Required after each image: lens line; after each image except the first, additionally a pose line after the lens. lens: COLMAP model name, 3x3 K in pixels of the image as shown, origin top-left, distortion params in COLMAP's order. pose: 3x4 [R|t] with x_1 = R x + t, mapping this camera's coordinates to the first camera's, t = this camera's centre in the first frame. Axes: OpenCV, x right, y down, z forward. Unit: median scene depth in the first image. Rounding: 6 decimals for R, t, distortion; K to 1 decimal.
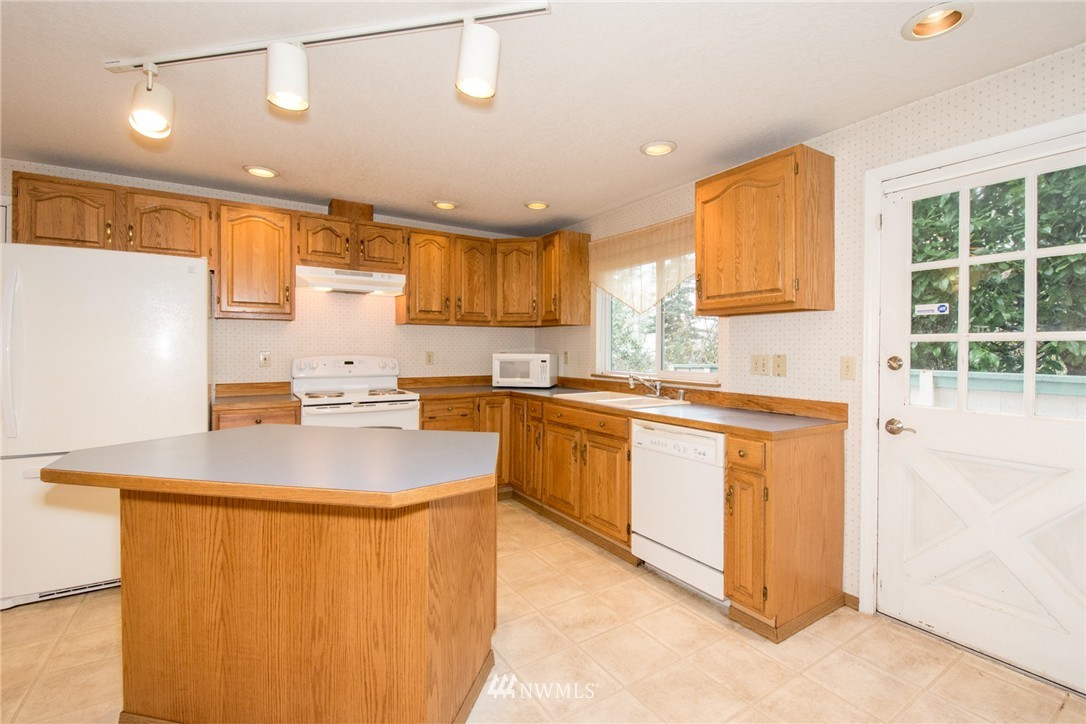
lens RADIAL K [[480.1, 0, 527.0], [0, 480.1, 353.8], [0, 0, 1]] dist [0.006345, -0.007931]
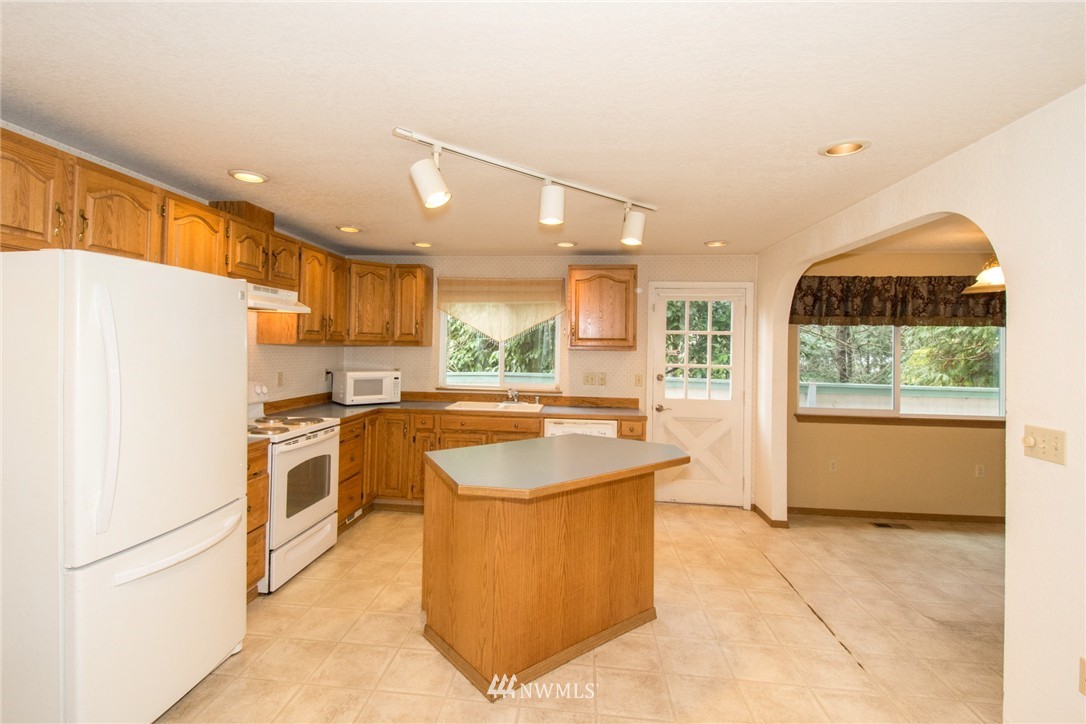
lens RADIAL K [[513.1, 0, 517.3], [0, 513.1, 335.7], [0, 0, 1]] dist [0.000334, -0.002993]
pose [[0.628557, 0.020101, 0.777504, -0.981590], [-0.005093, 0.999751, -0.021729, -0.079737], [-0.777747, 0.009698, 0.628503, 0.063440]]
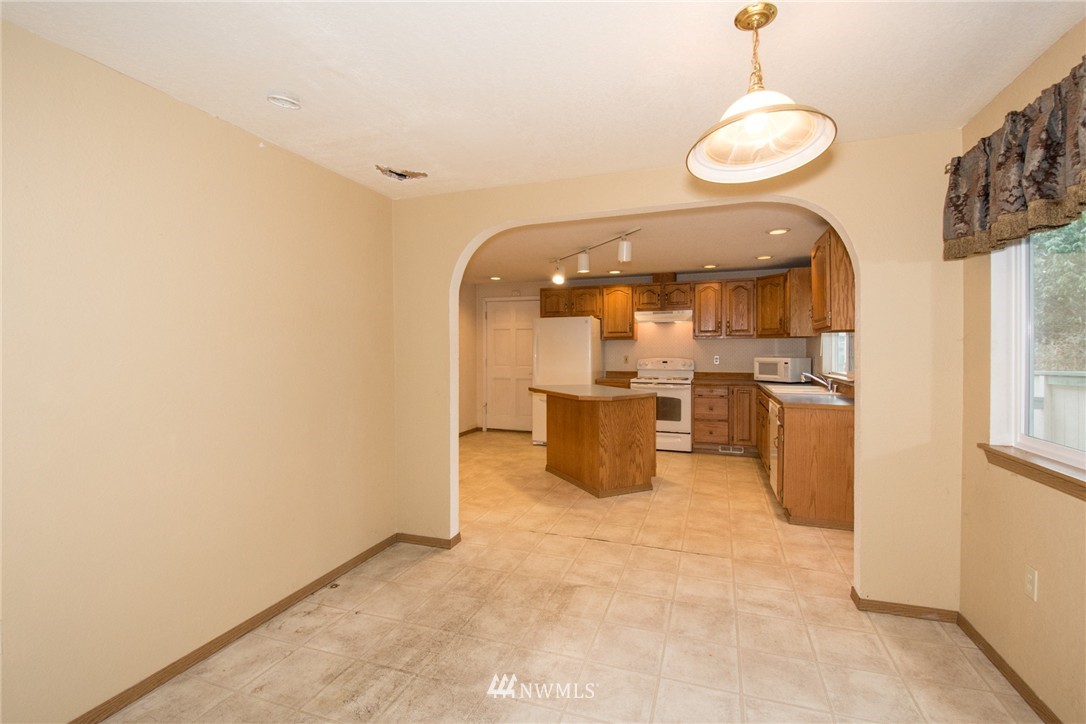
lens RADIAL K [[480.1, 0, 555.8], [0, 480.1, 349.2], [0, 0, 1]] dist [0.006345, -0.007931]
pose [[0.634484, -0.010385, -0.772866, 0.950254], [0.002307, 0.999931, -0.011542, -0.013960], [0.772932, 0.005540, 0.634464, -0.551847]]
